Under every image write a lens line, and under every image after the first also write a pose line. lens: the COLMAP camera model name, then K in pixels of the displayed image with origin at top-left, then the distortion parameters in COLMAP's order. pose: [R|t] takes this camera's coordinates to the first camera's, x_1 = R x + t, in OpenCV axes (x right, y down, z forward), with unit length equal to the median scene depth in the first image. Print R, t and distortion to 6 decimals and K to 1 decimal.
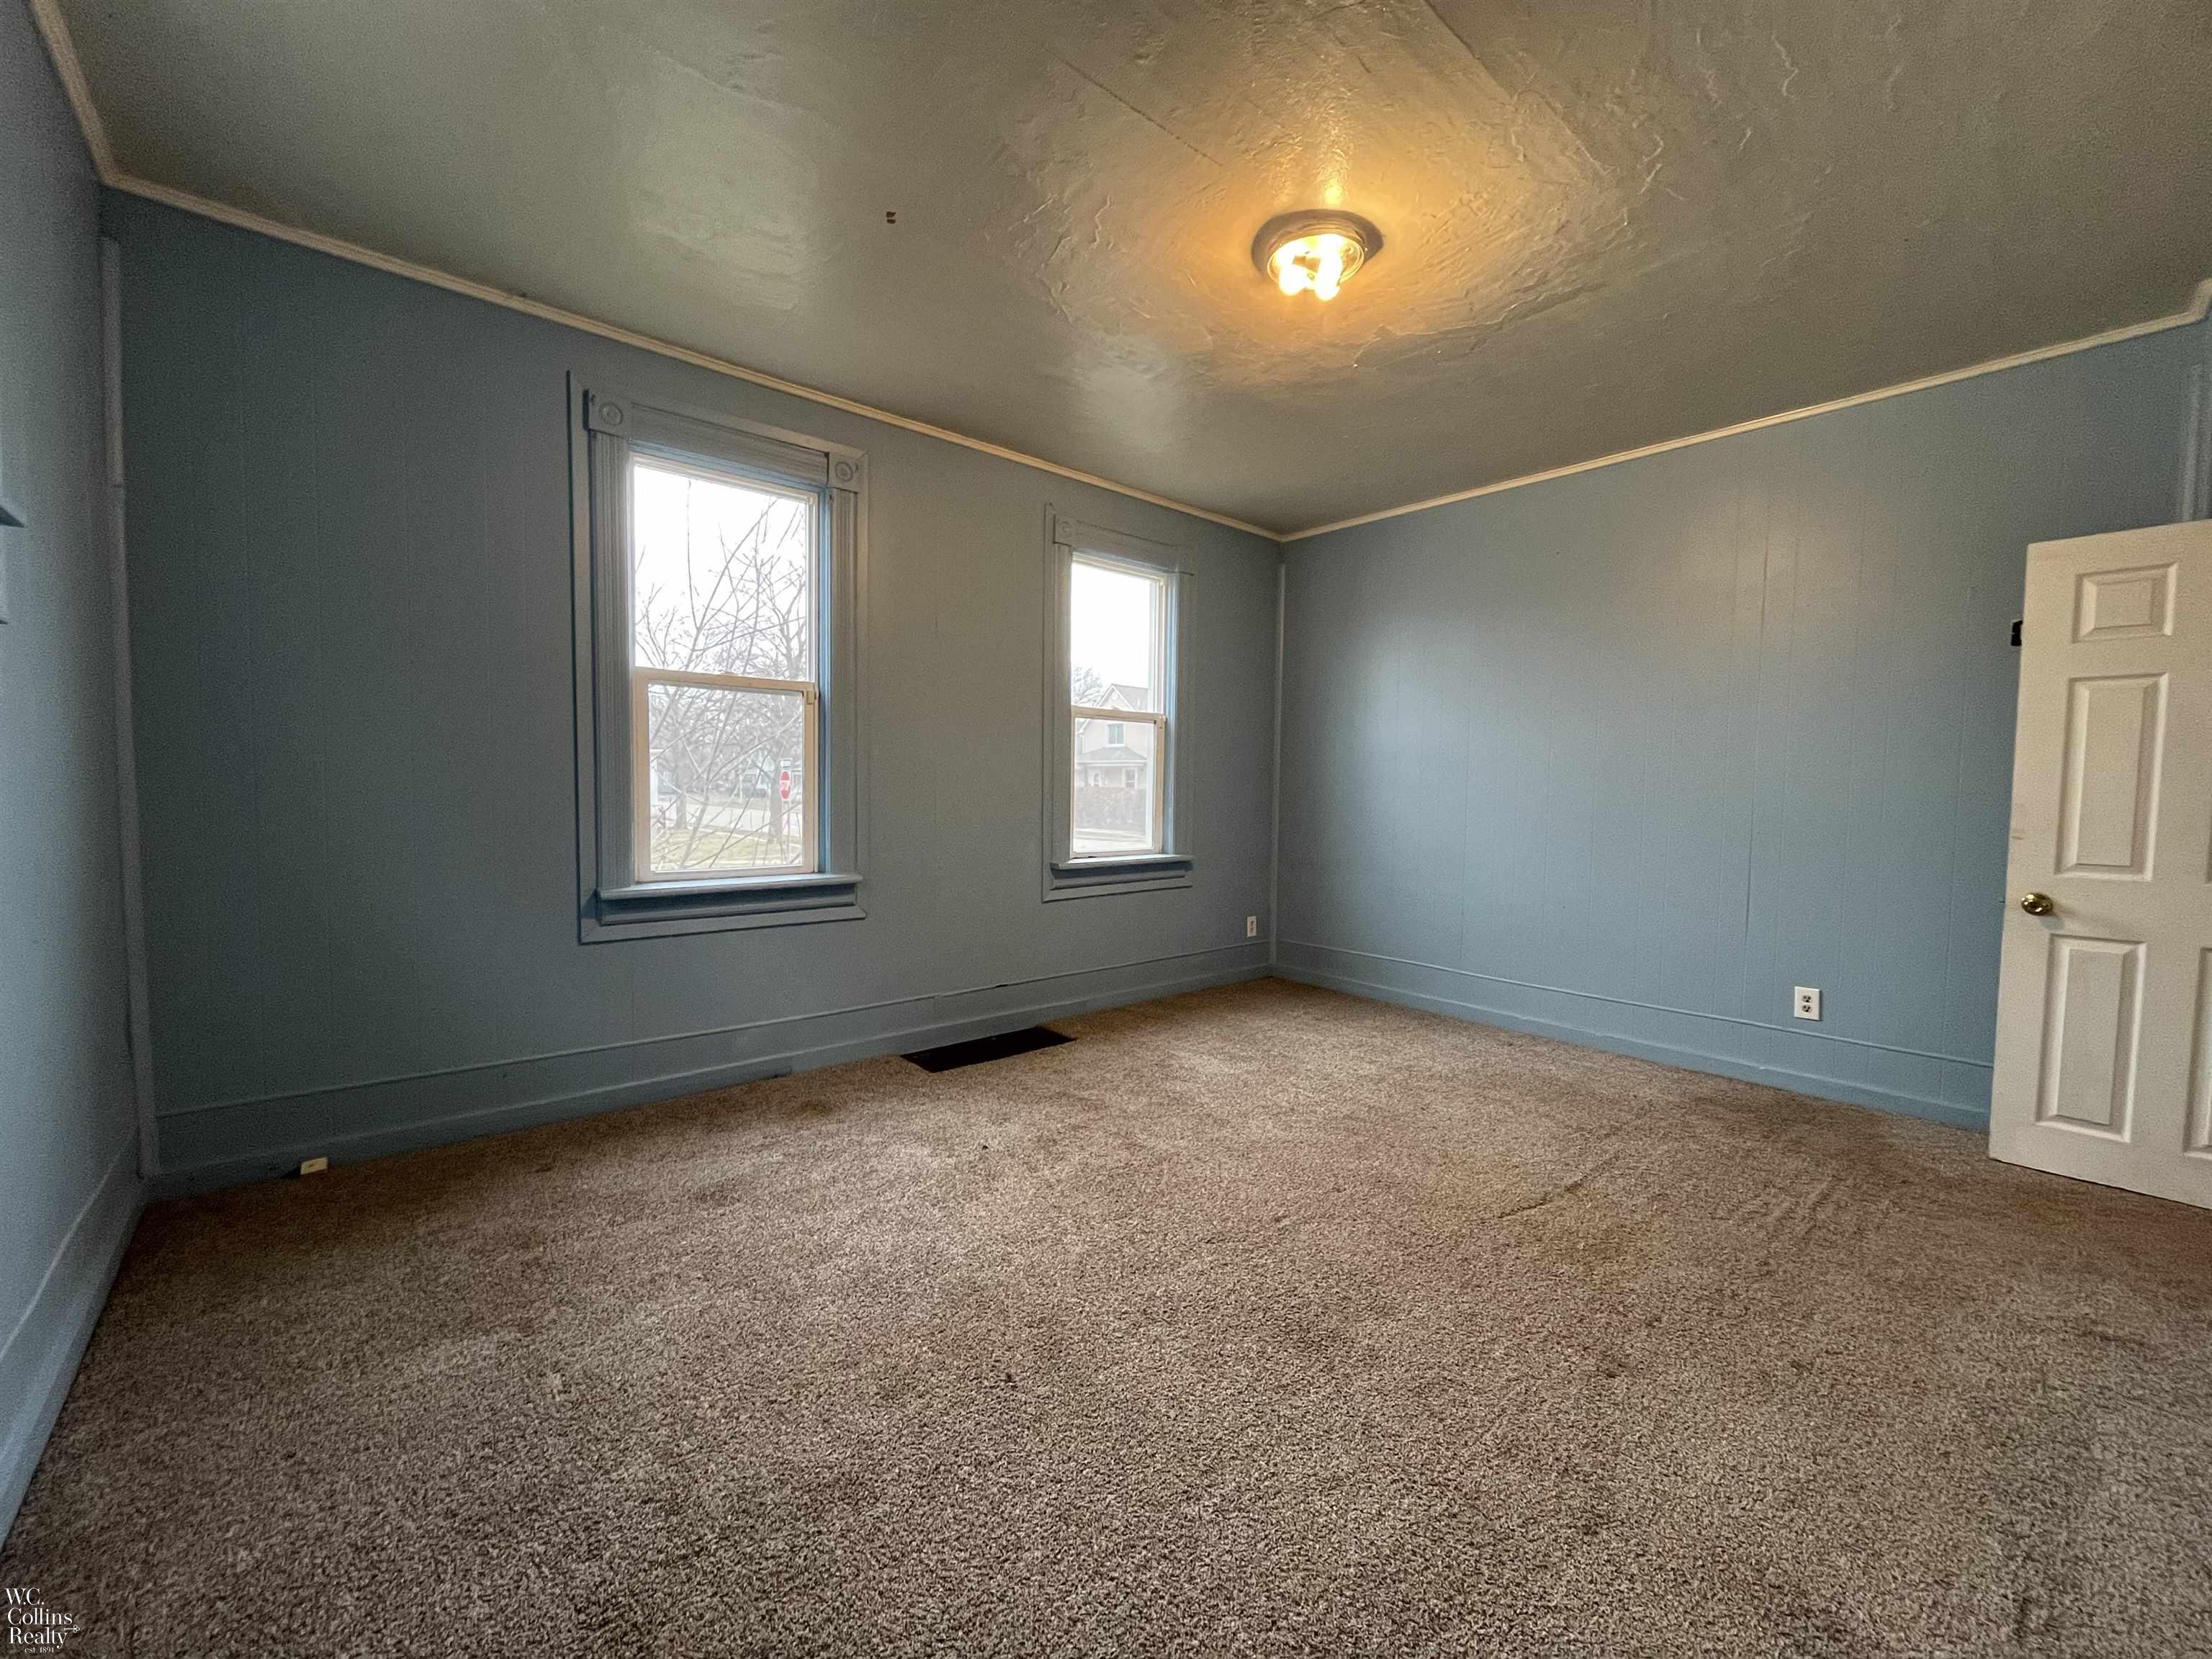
lens RADIAL K [[896.8, 0, 1101.3], [0, 896.8, 839.4], [0, 0, 1]] dist [0.001732, -0.000146]
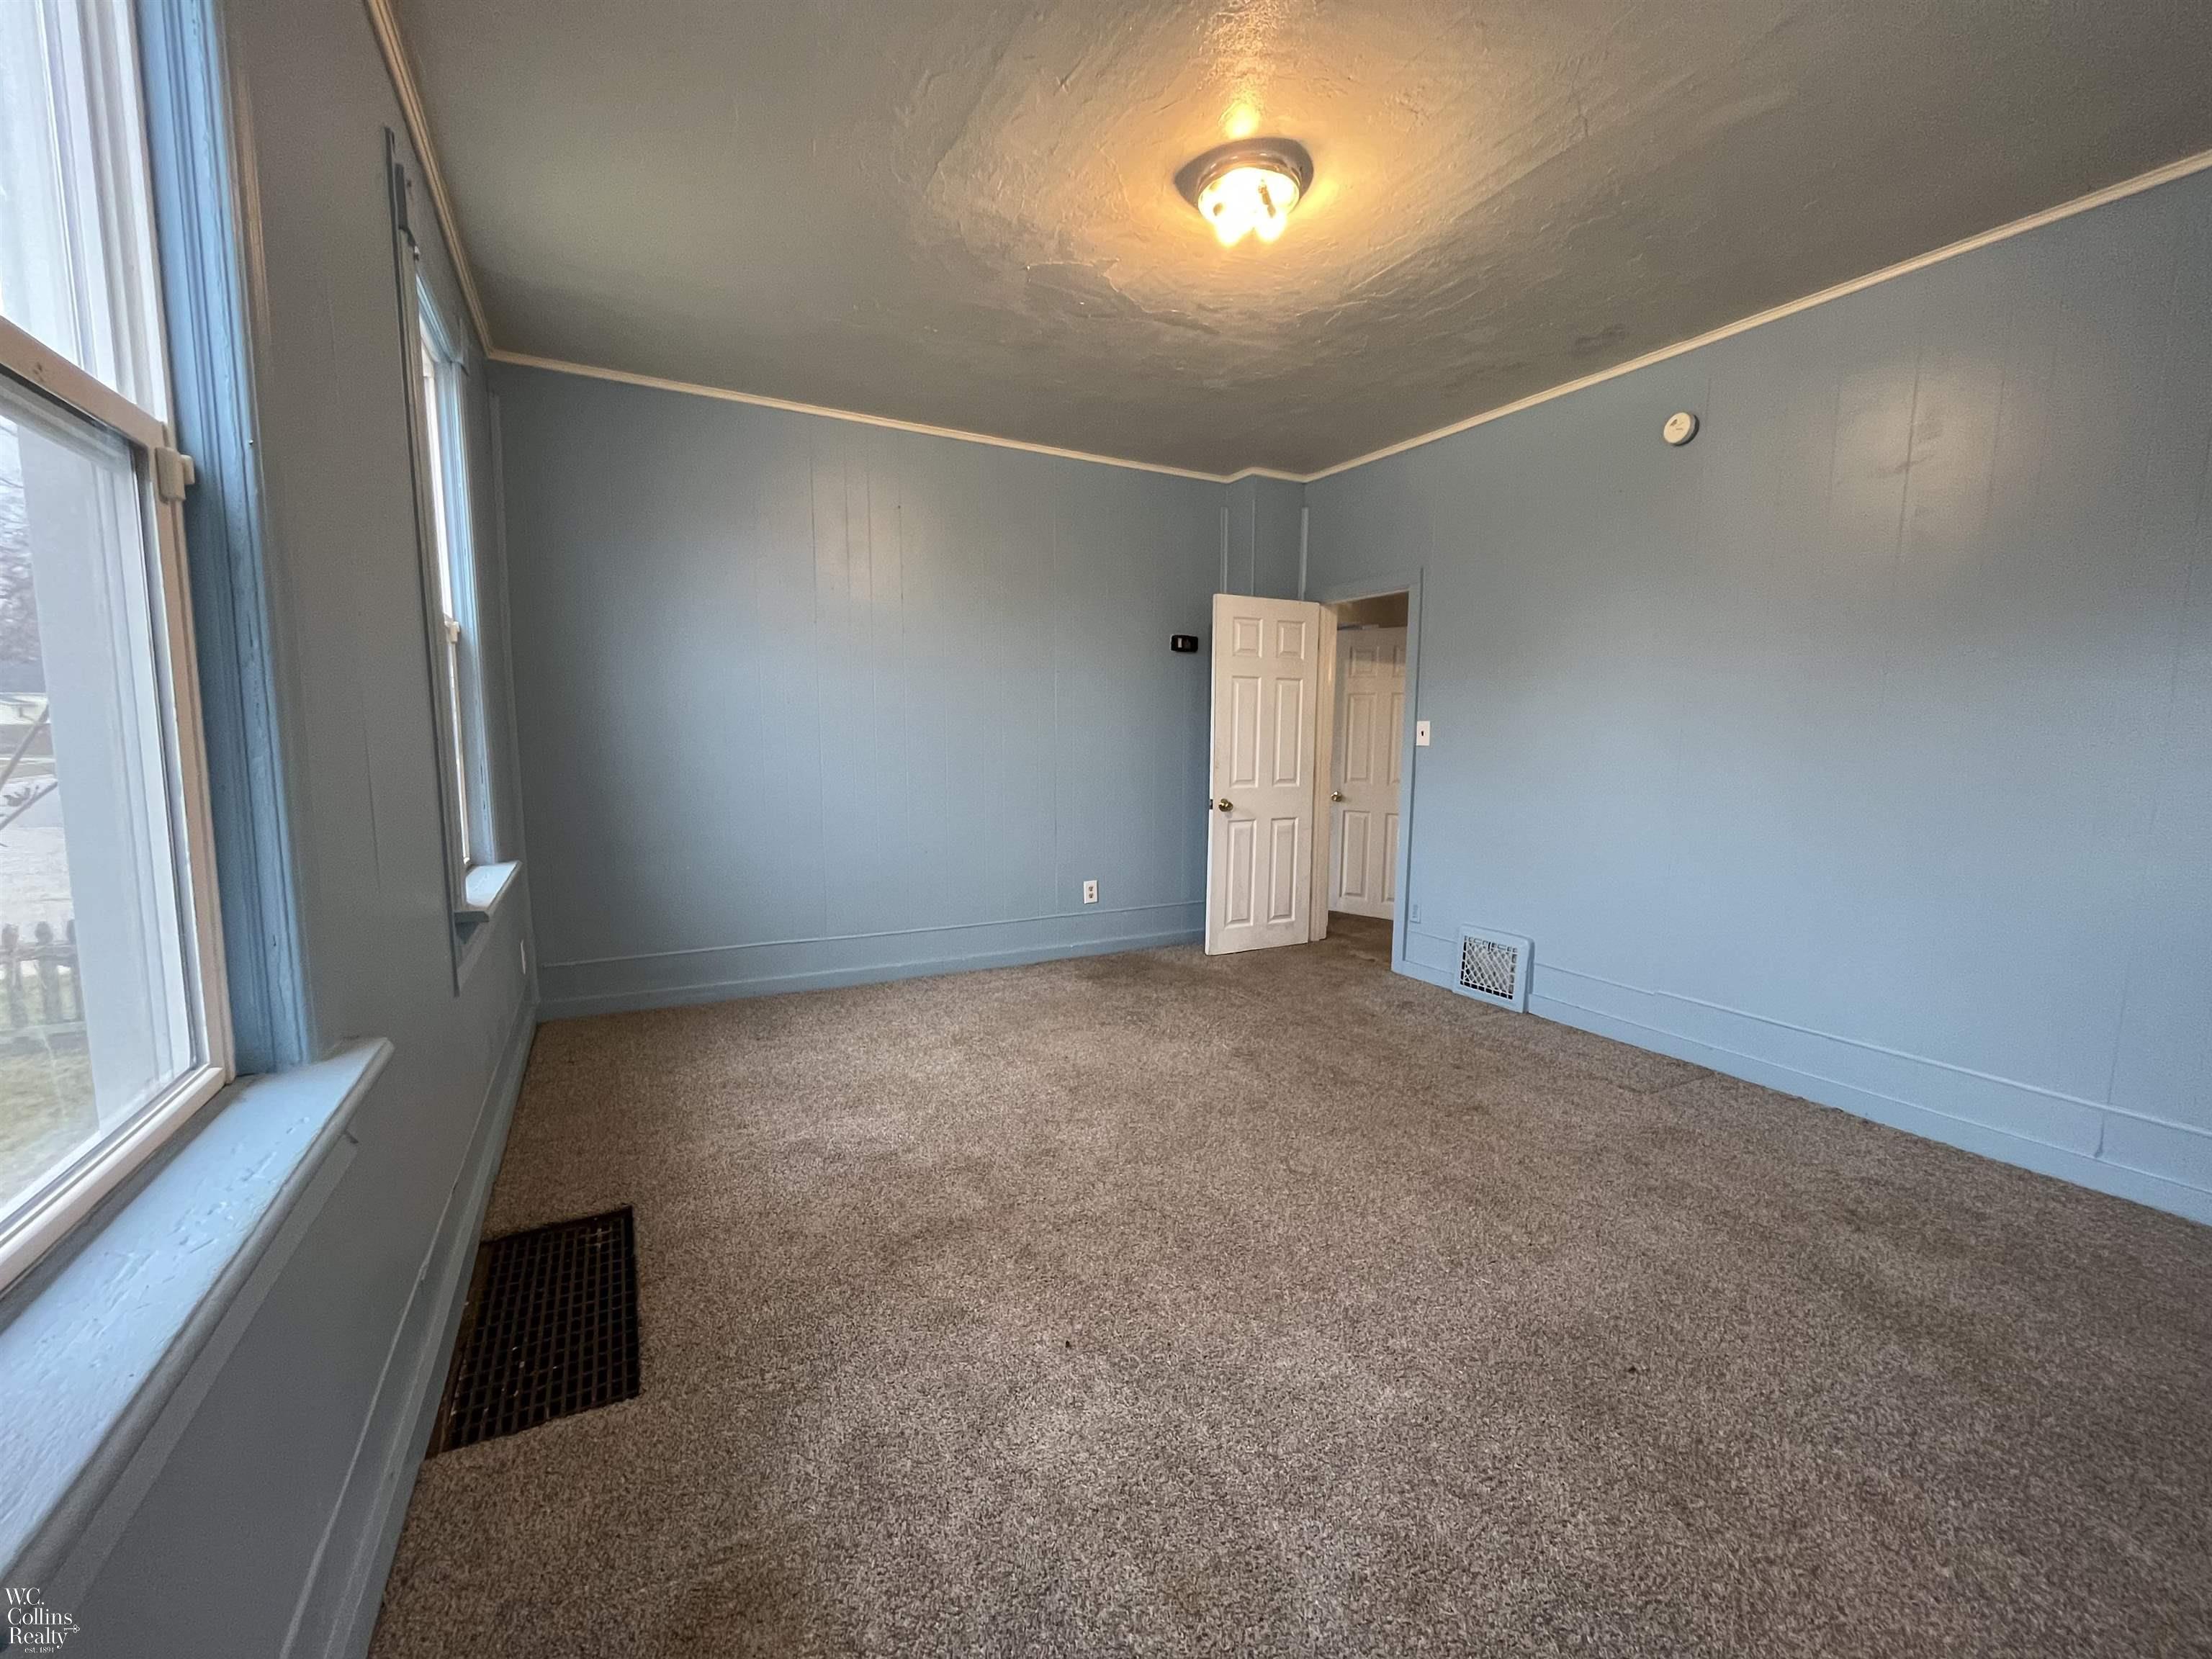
lens RADIAL K [[896.8, 0, 1101.3], [0, 896.8, 839.4], [0, 0, 1]] dist [0.001732, -0.000146]
pose [[0.213849, -0.130142, 0.968159, -0.639122], [0.054904, 0.991121, 0.121101, -0.077839], [-0.975323, 0.027258, 0.219095, 0.769346]]
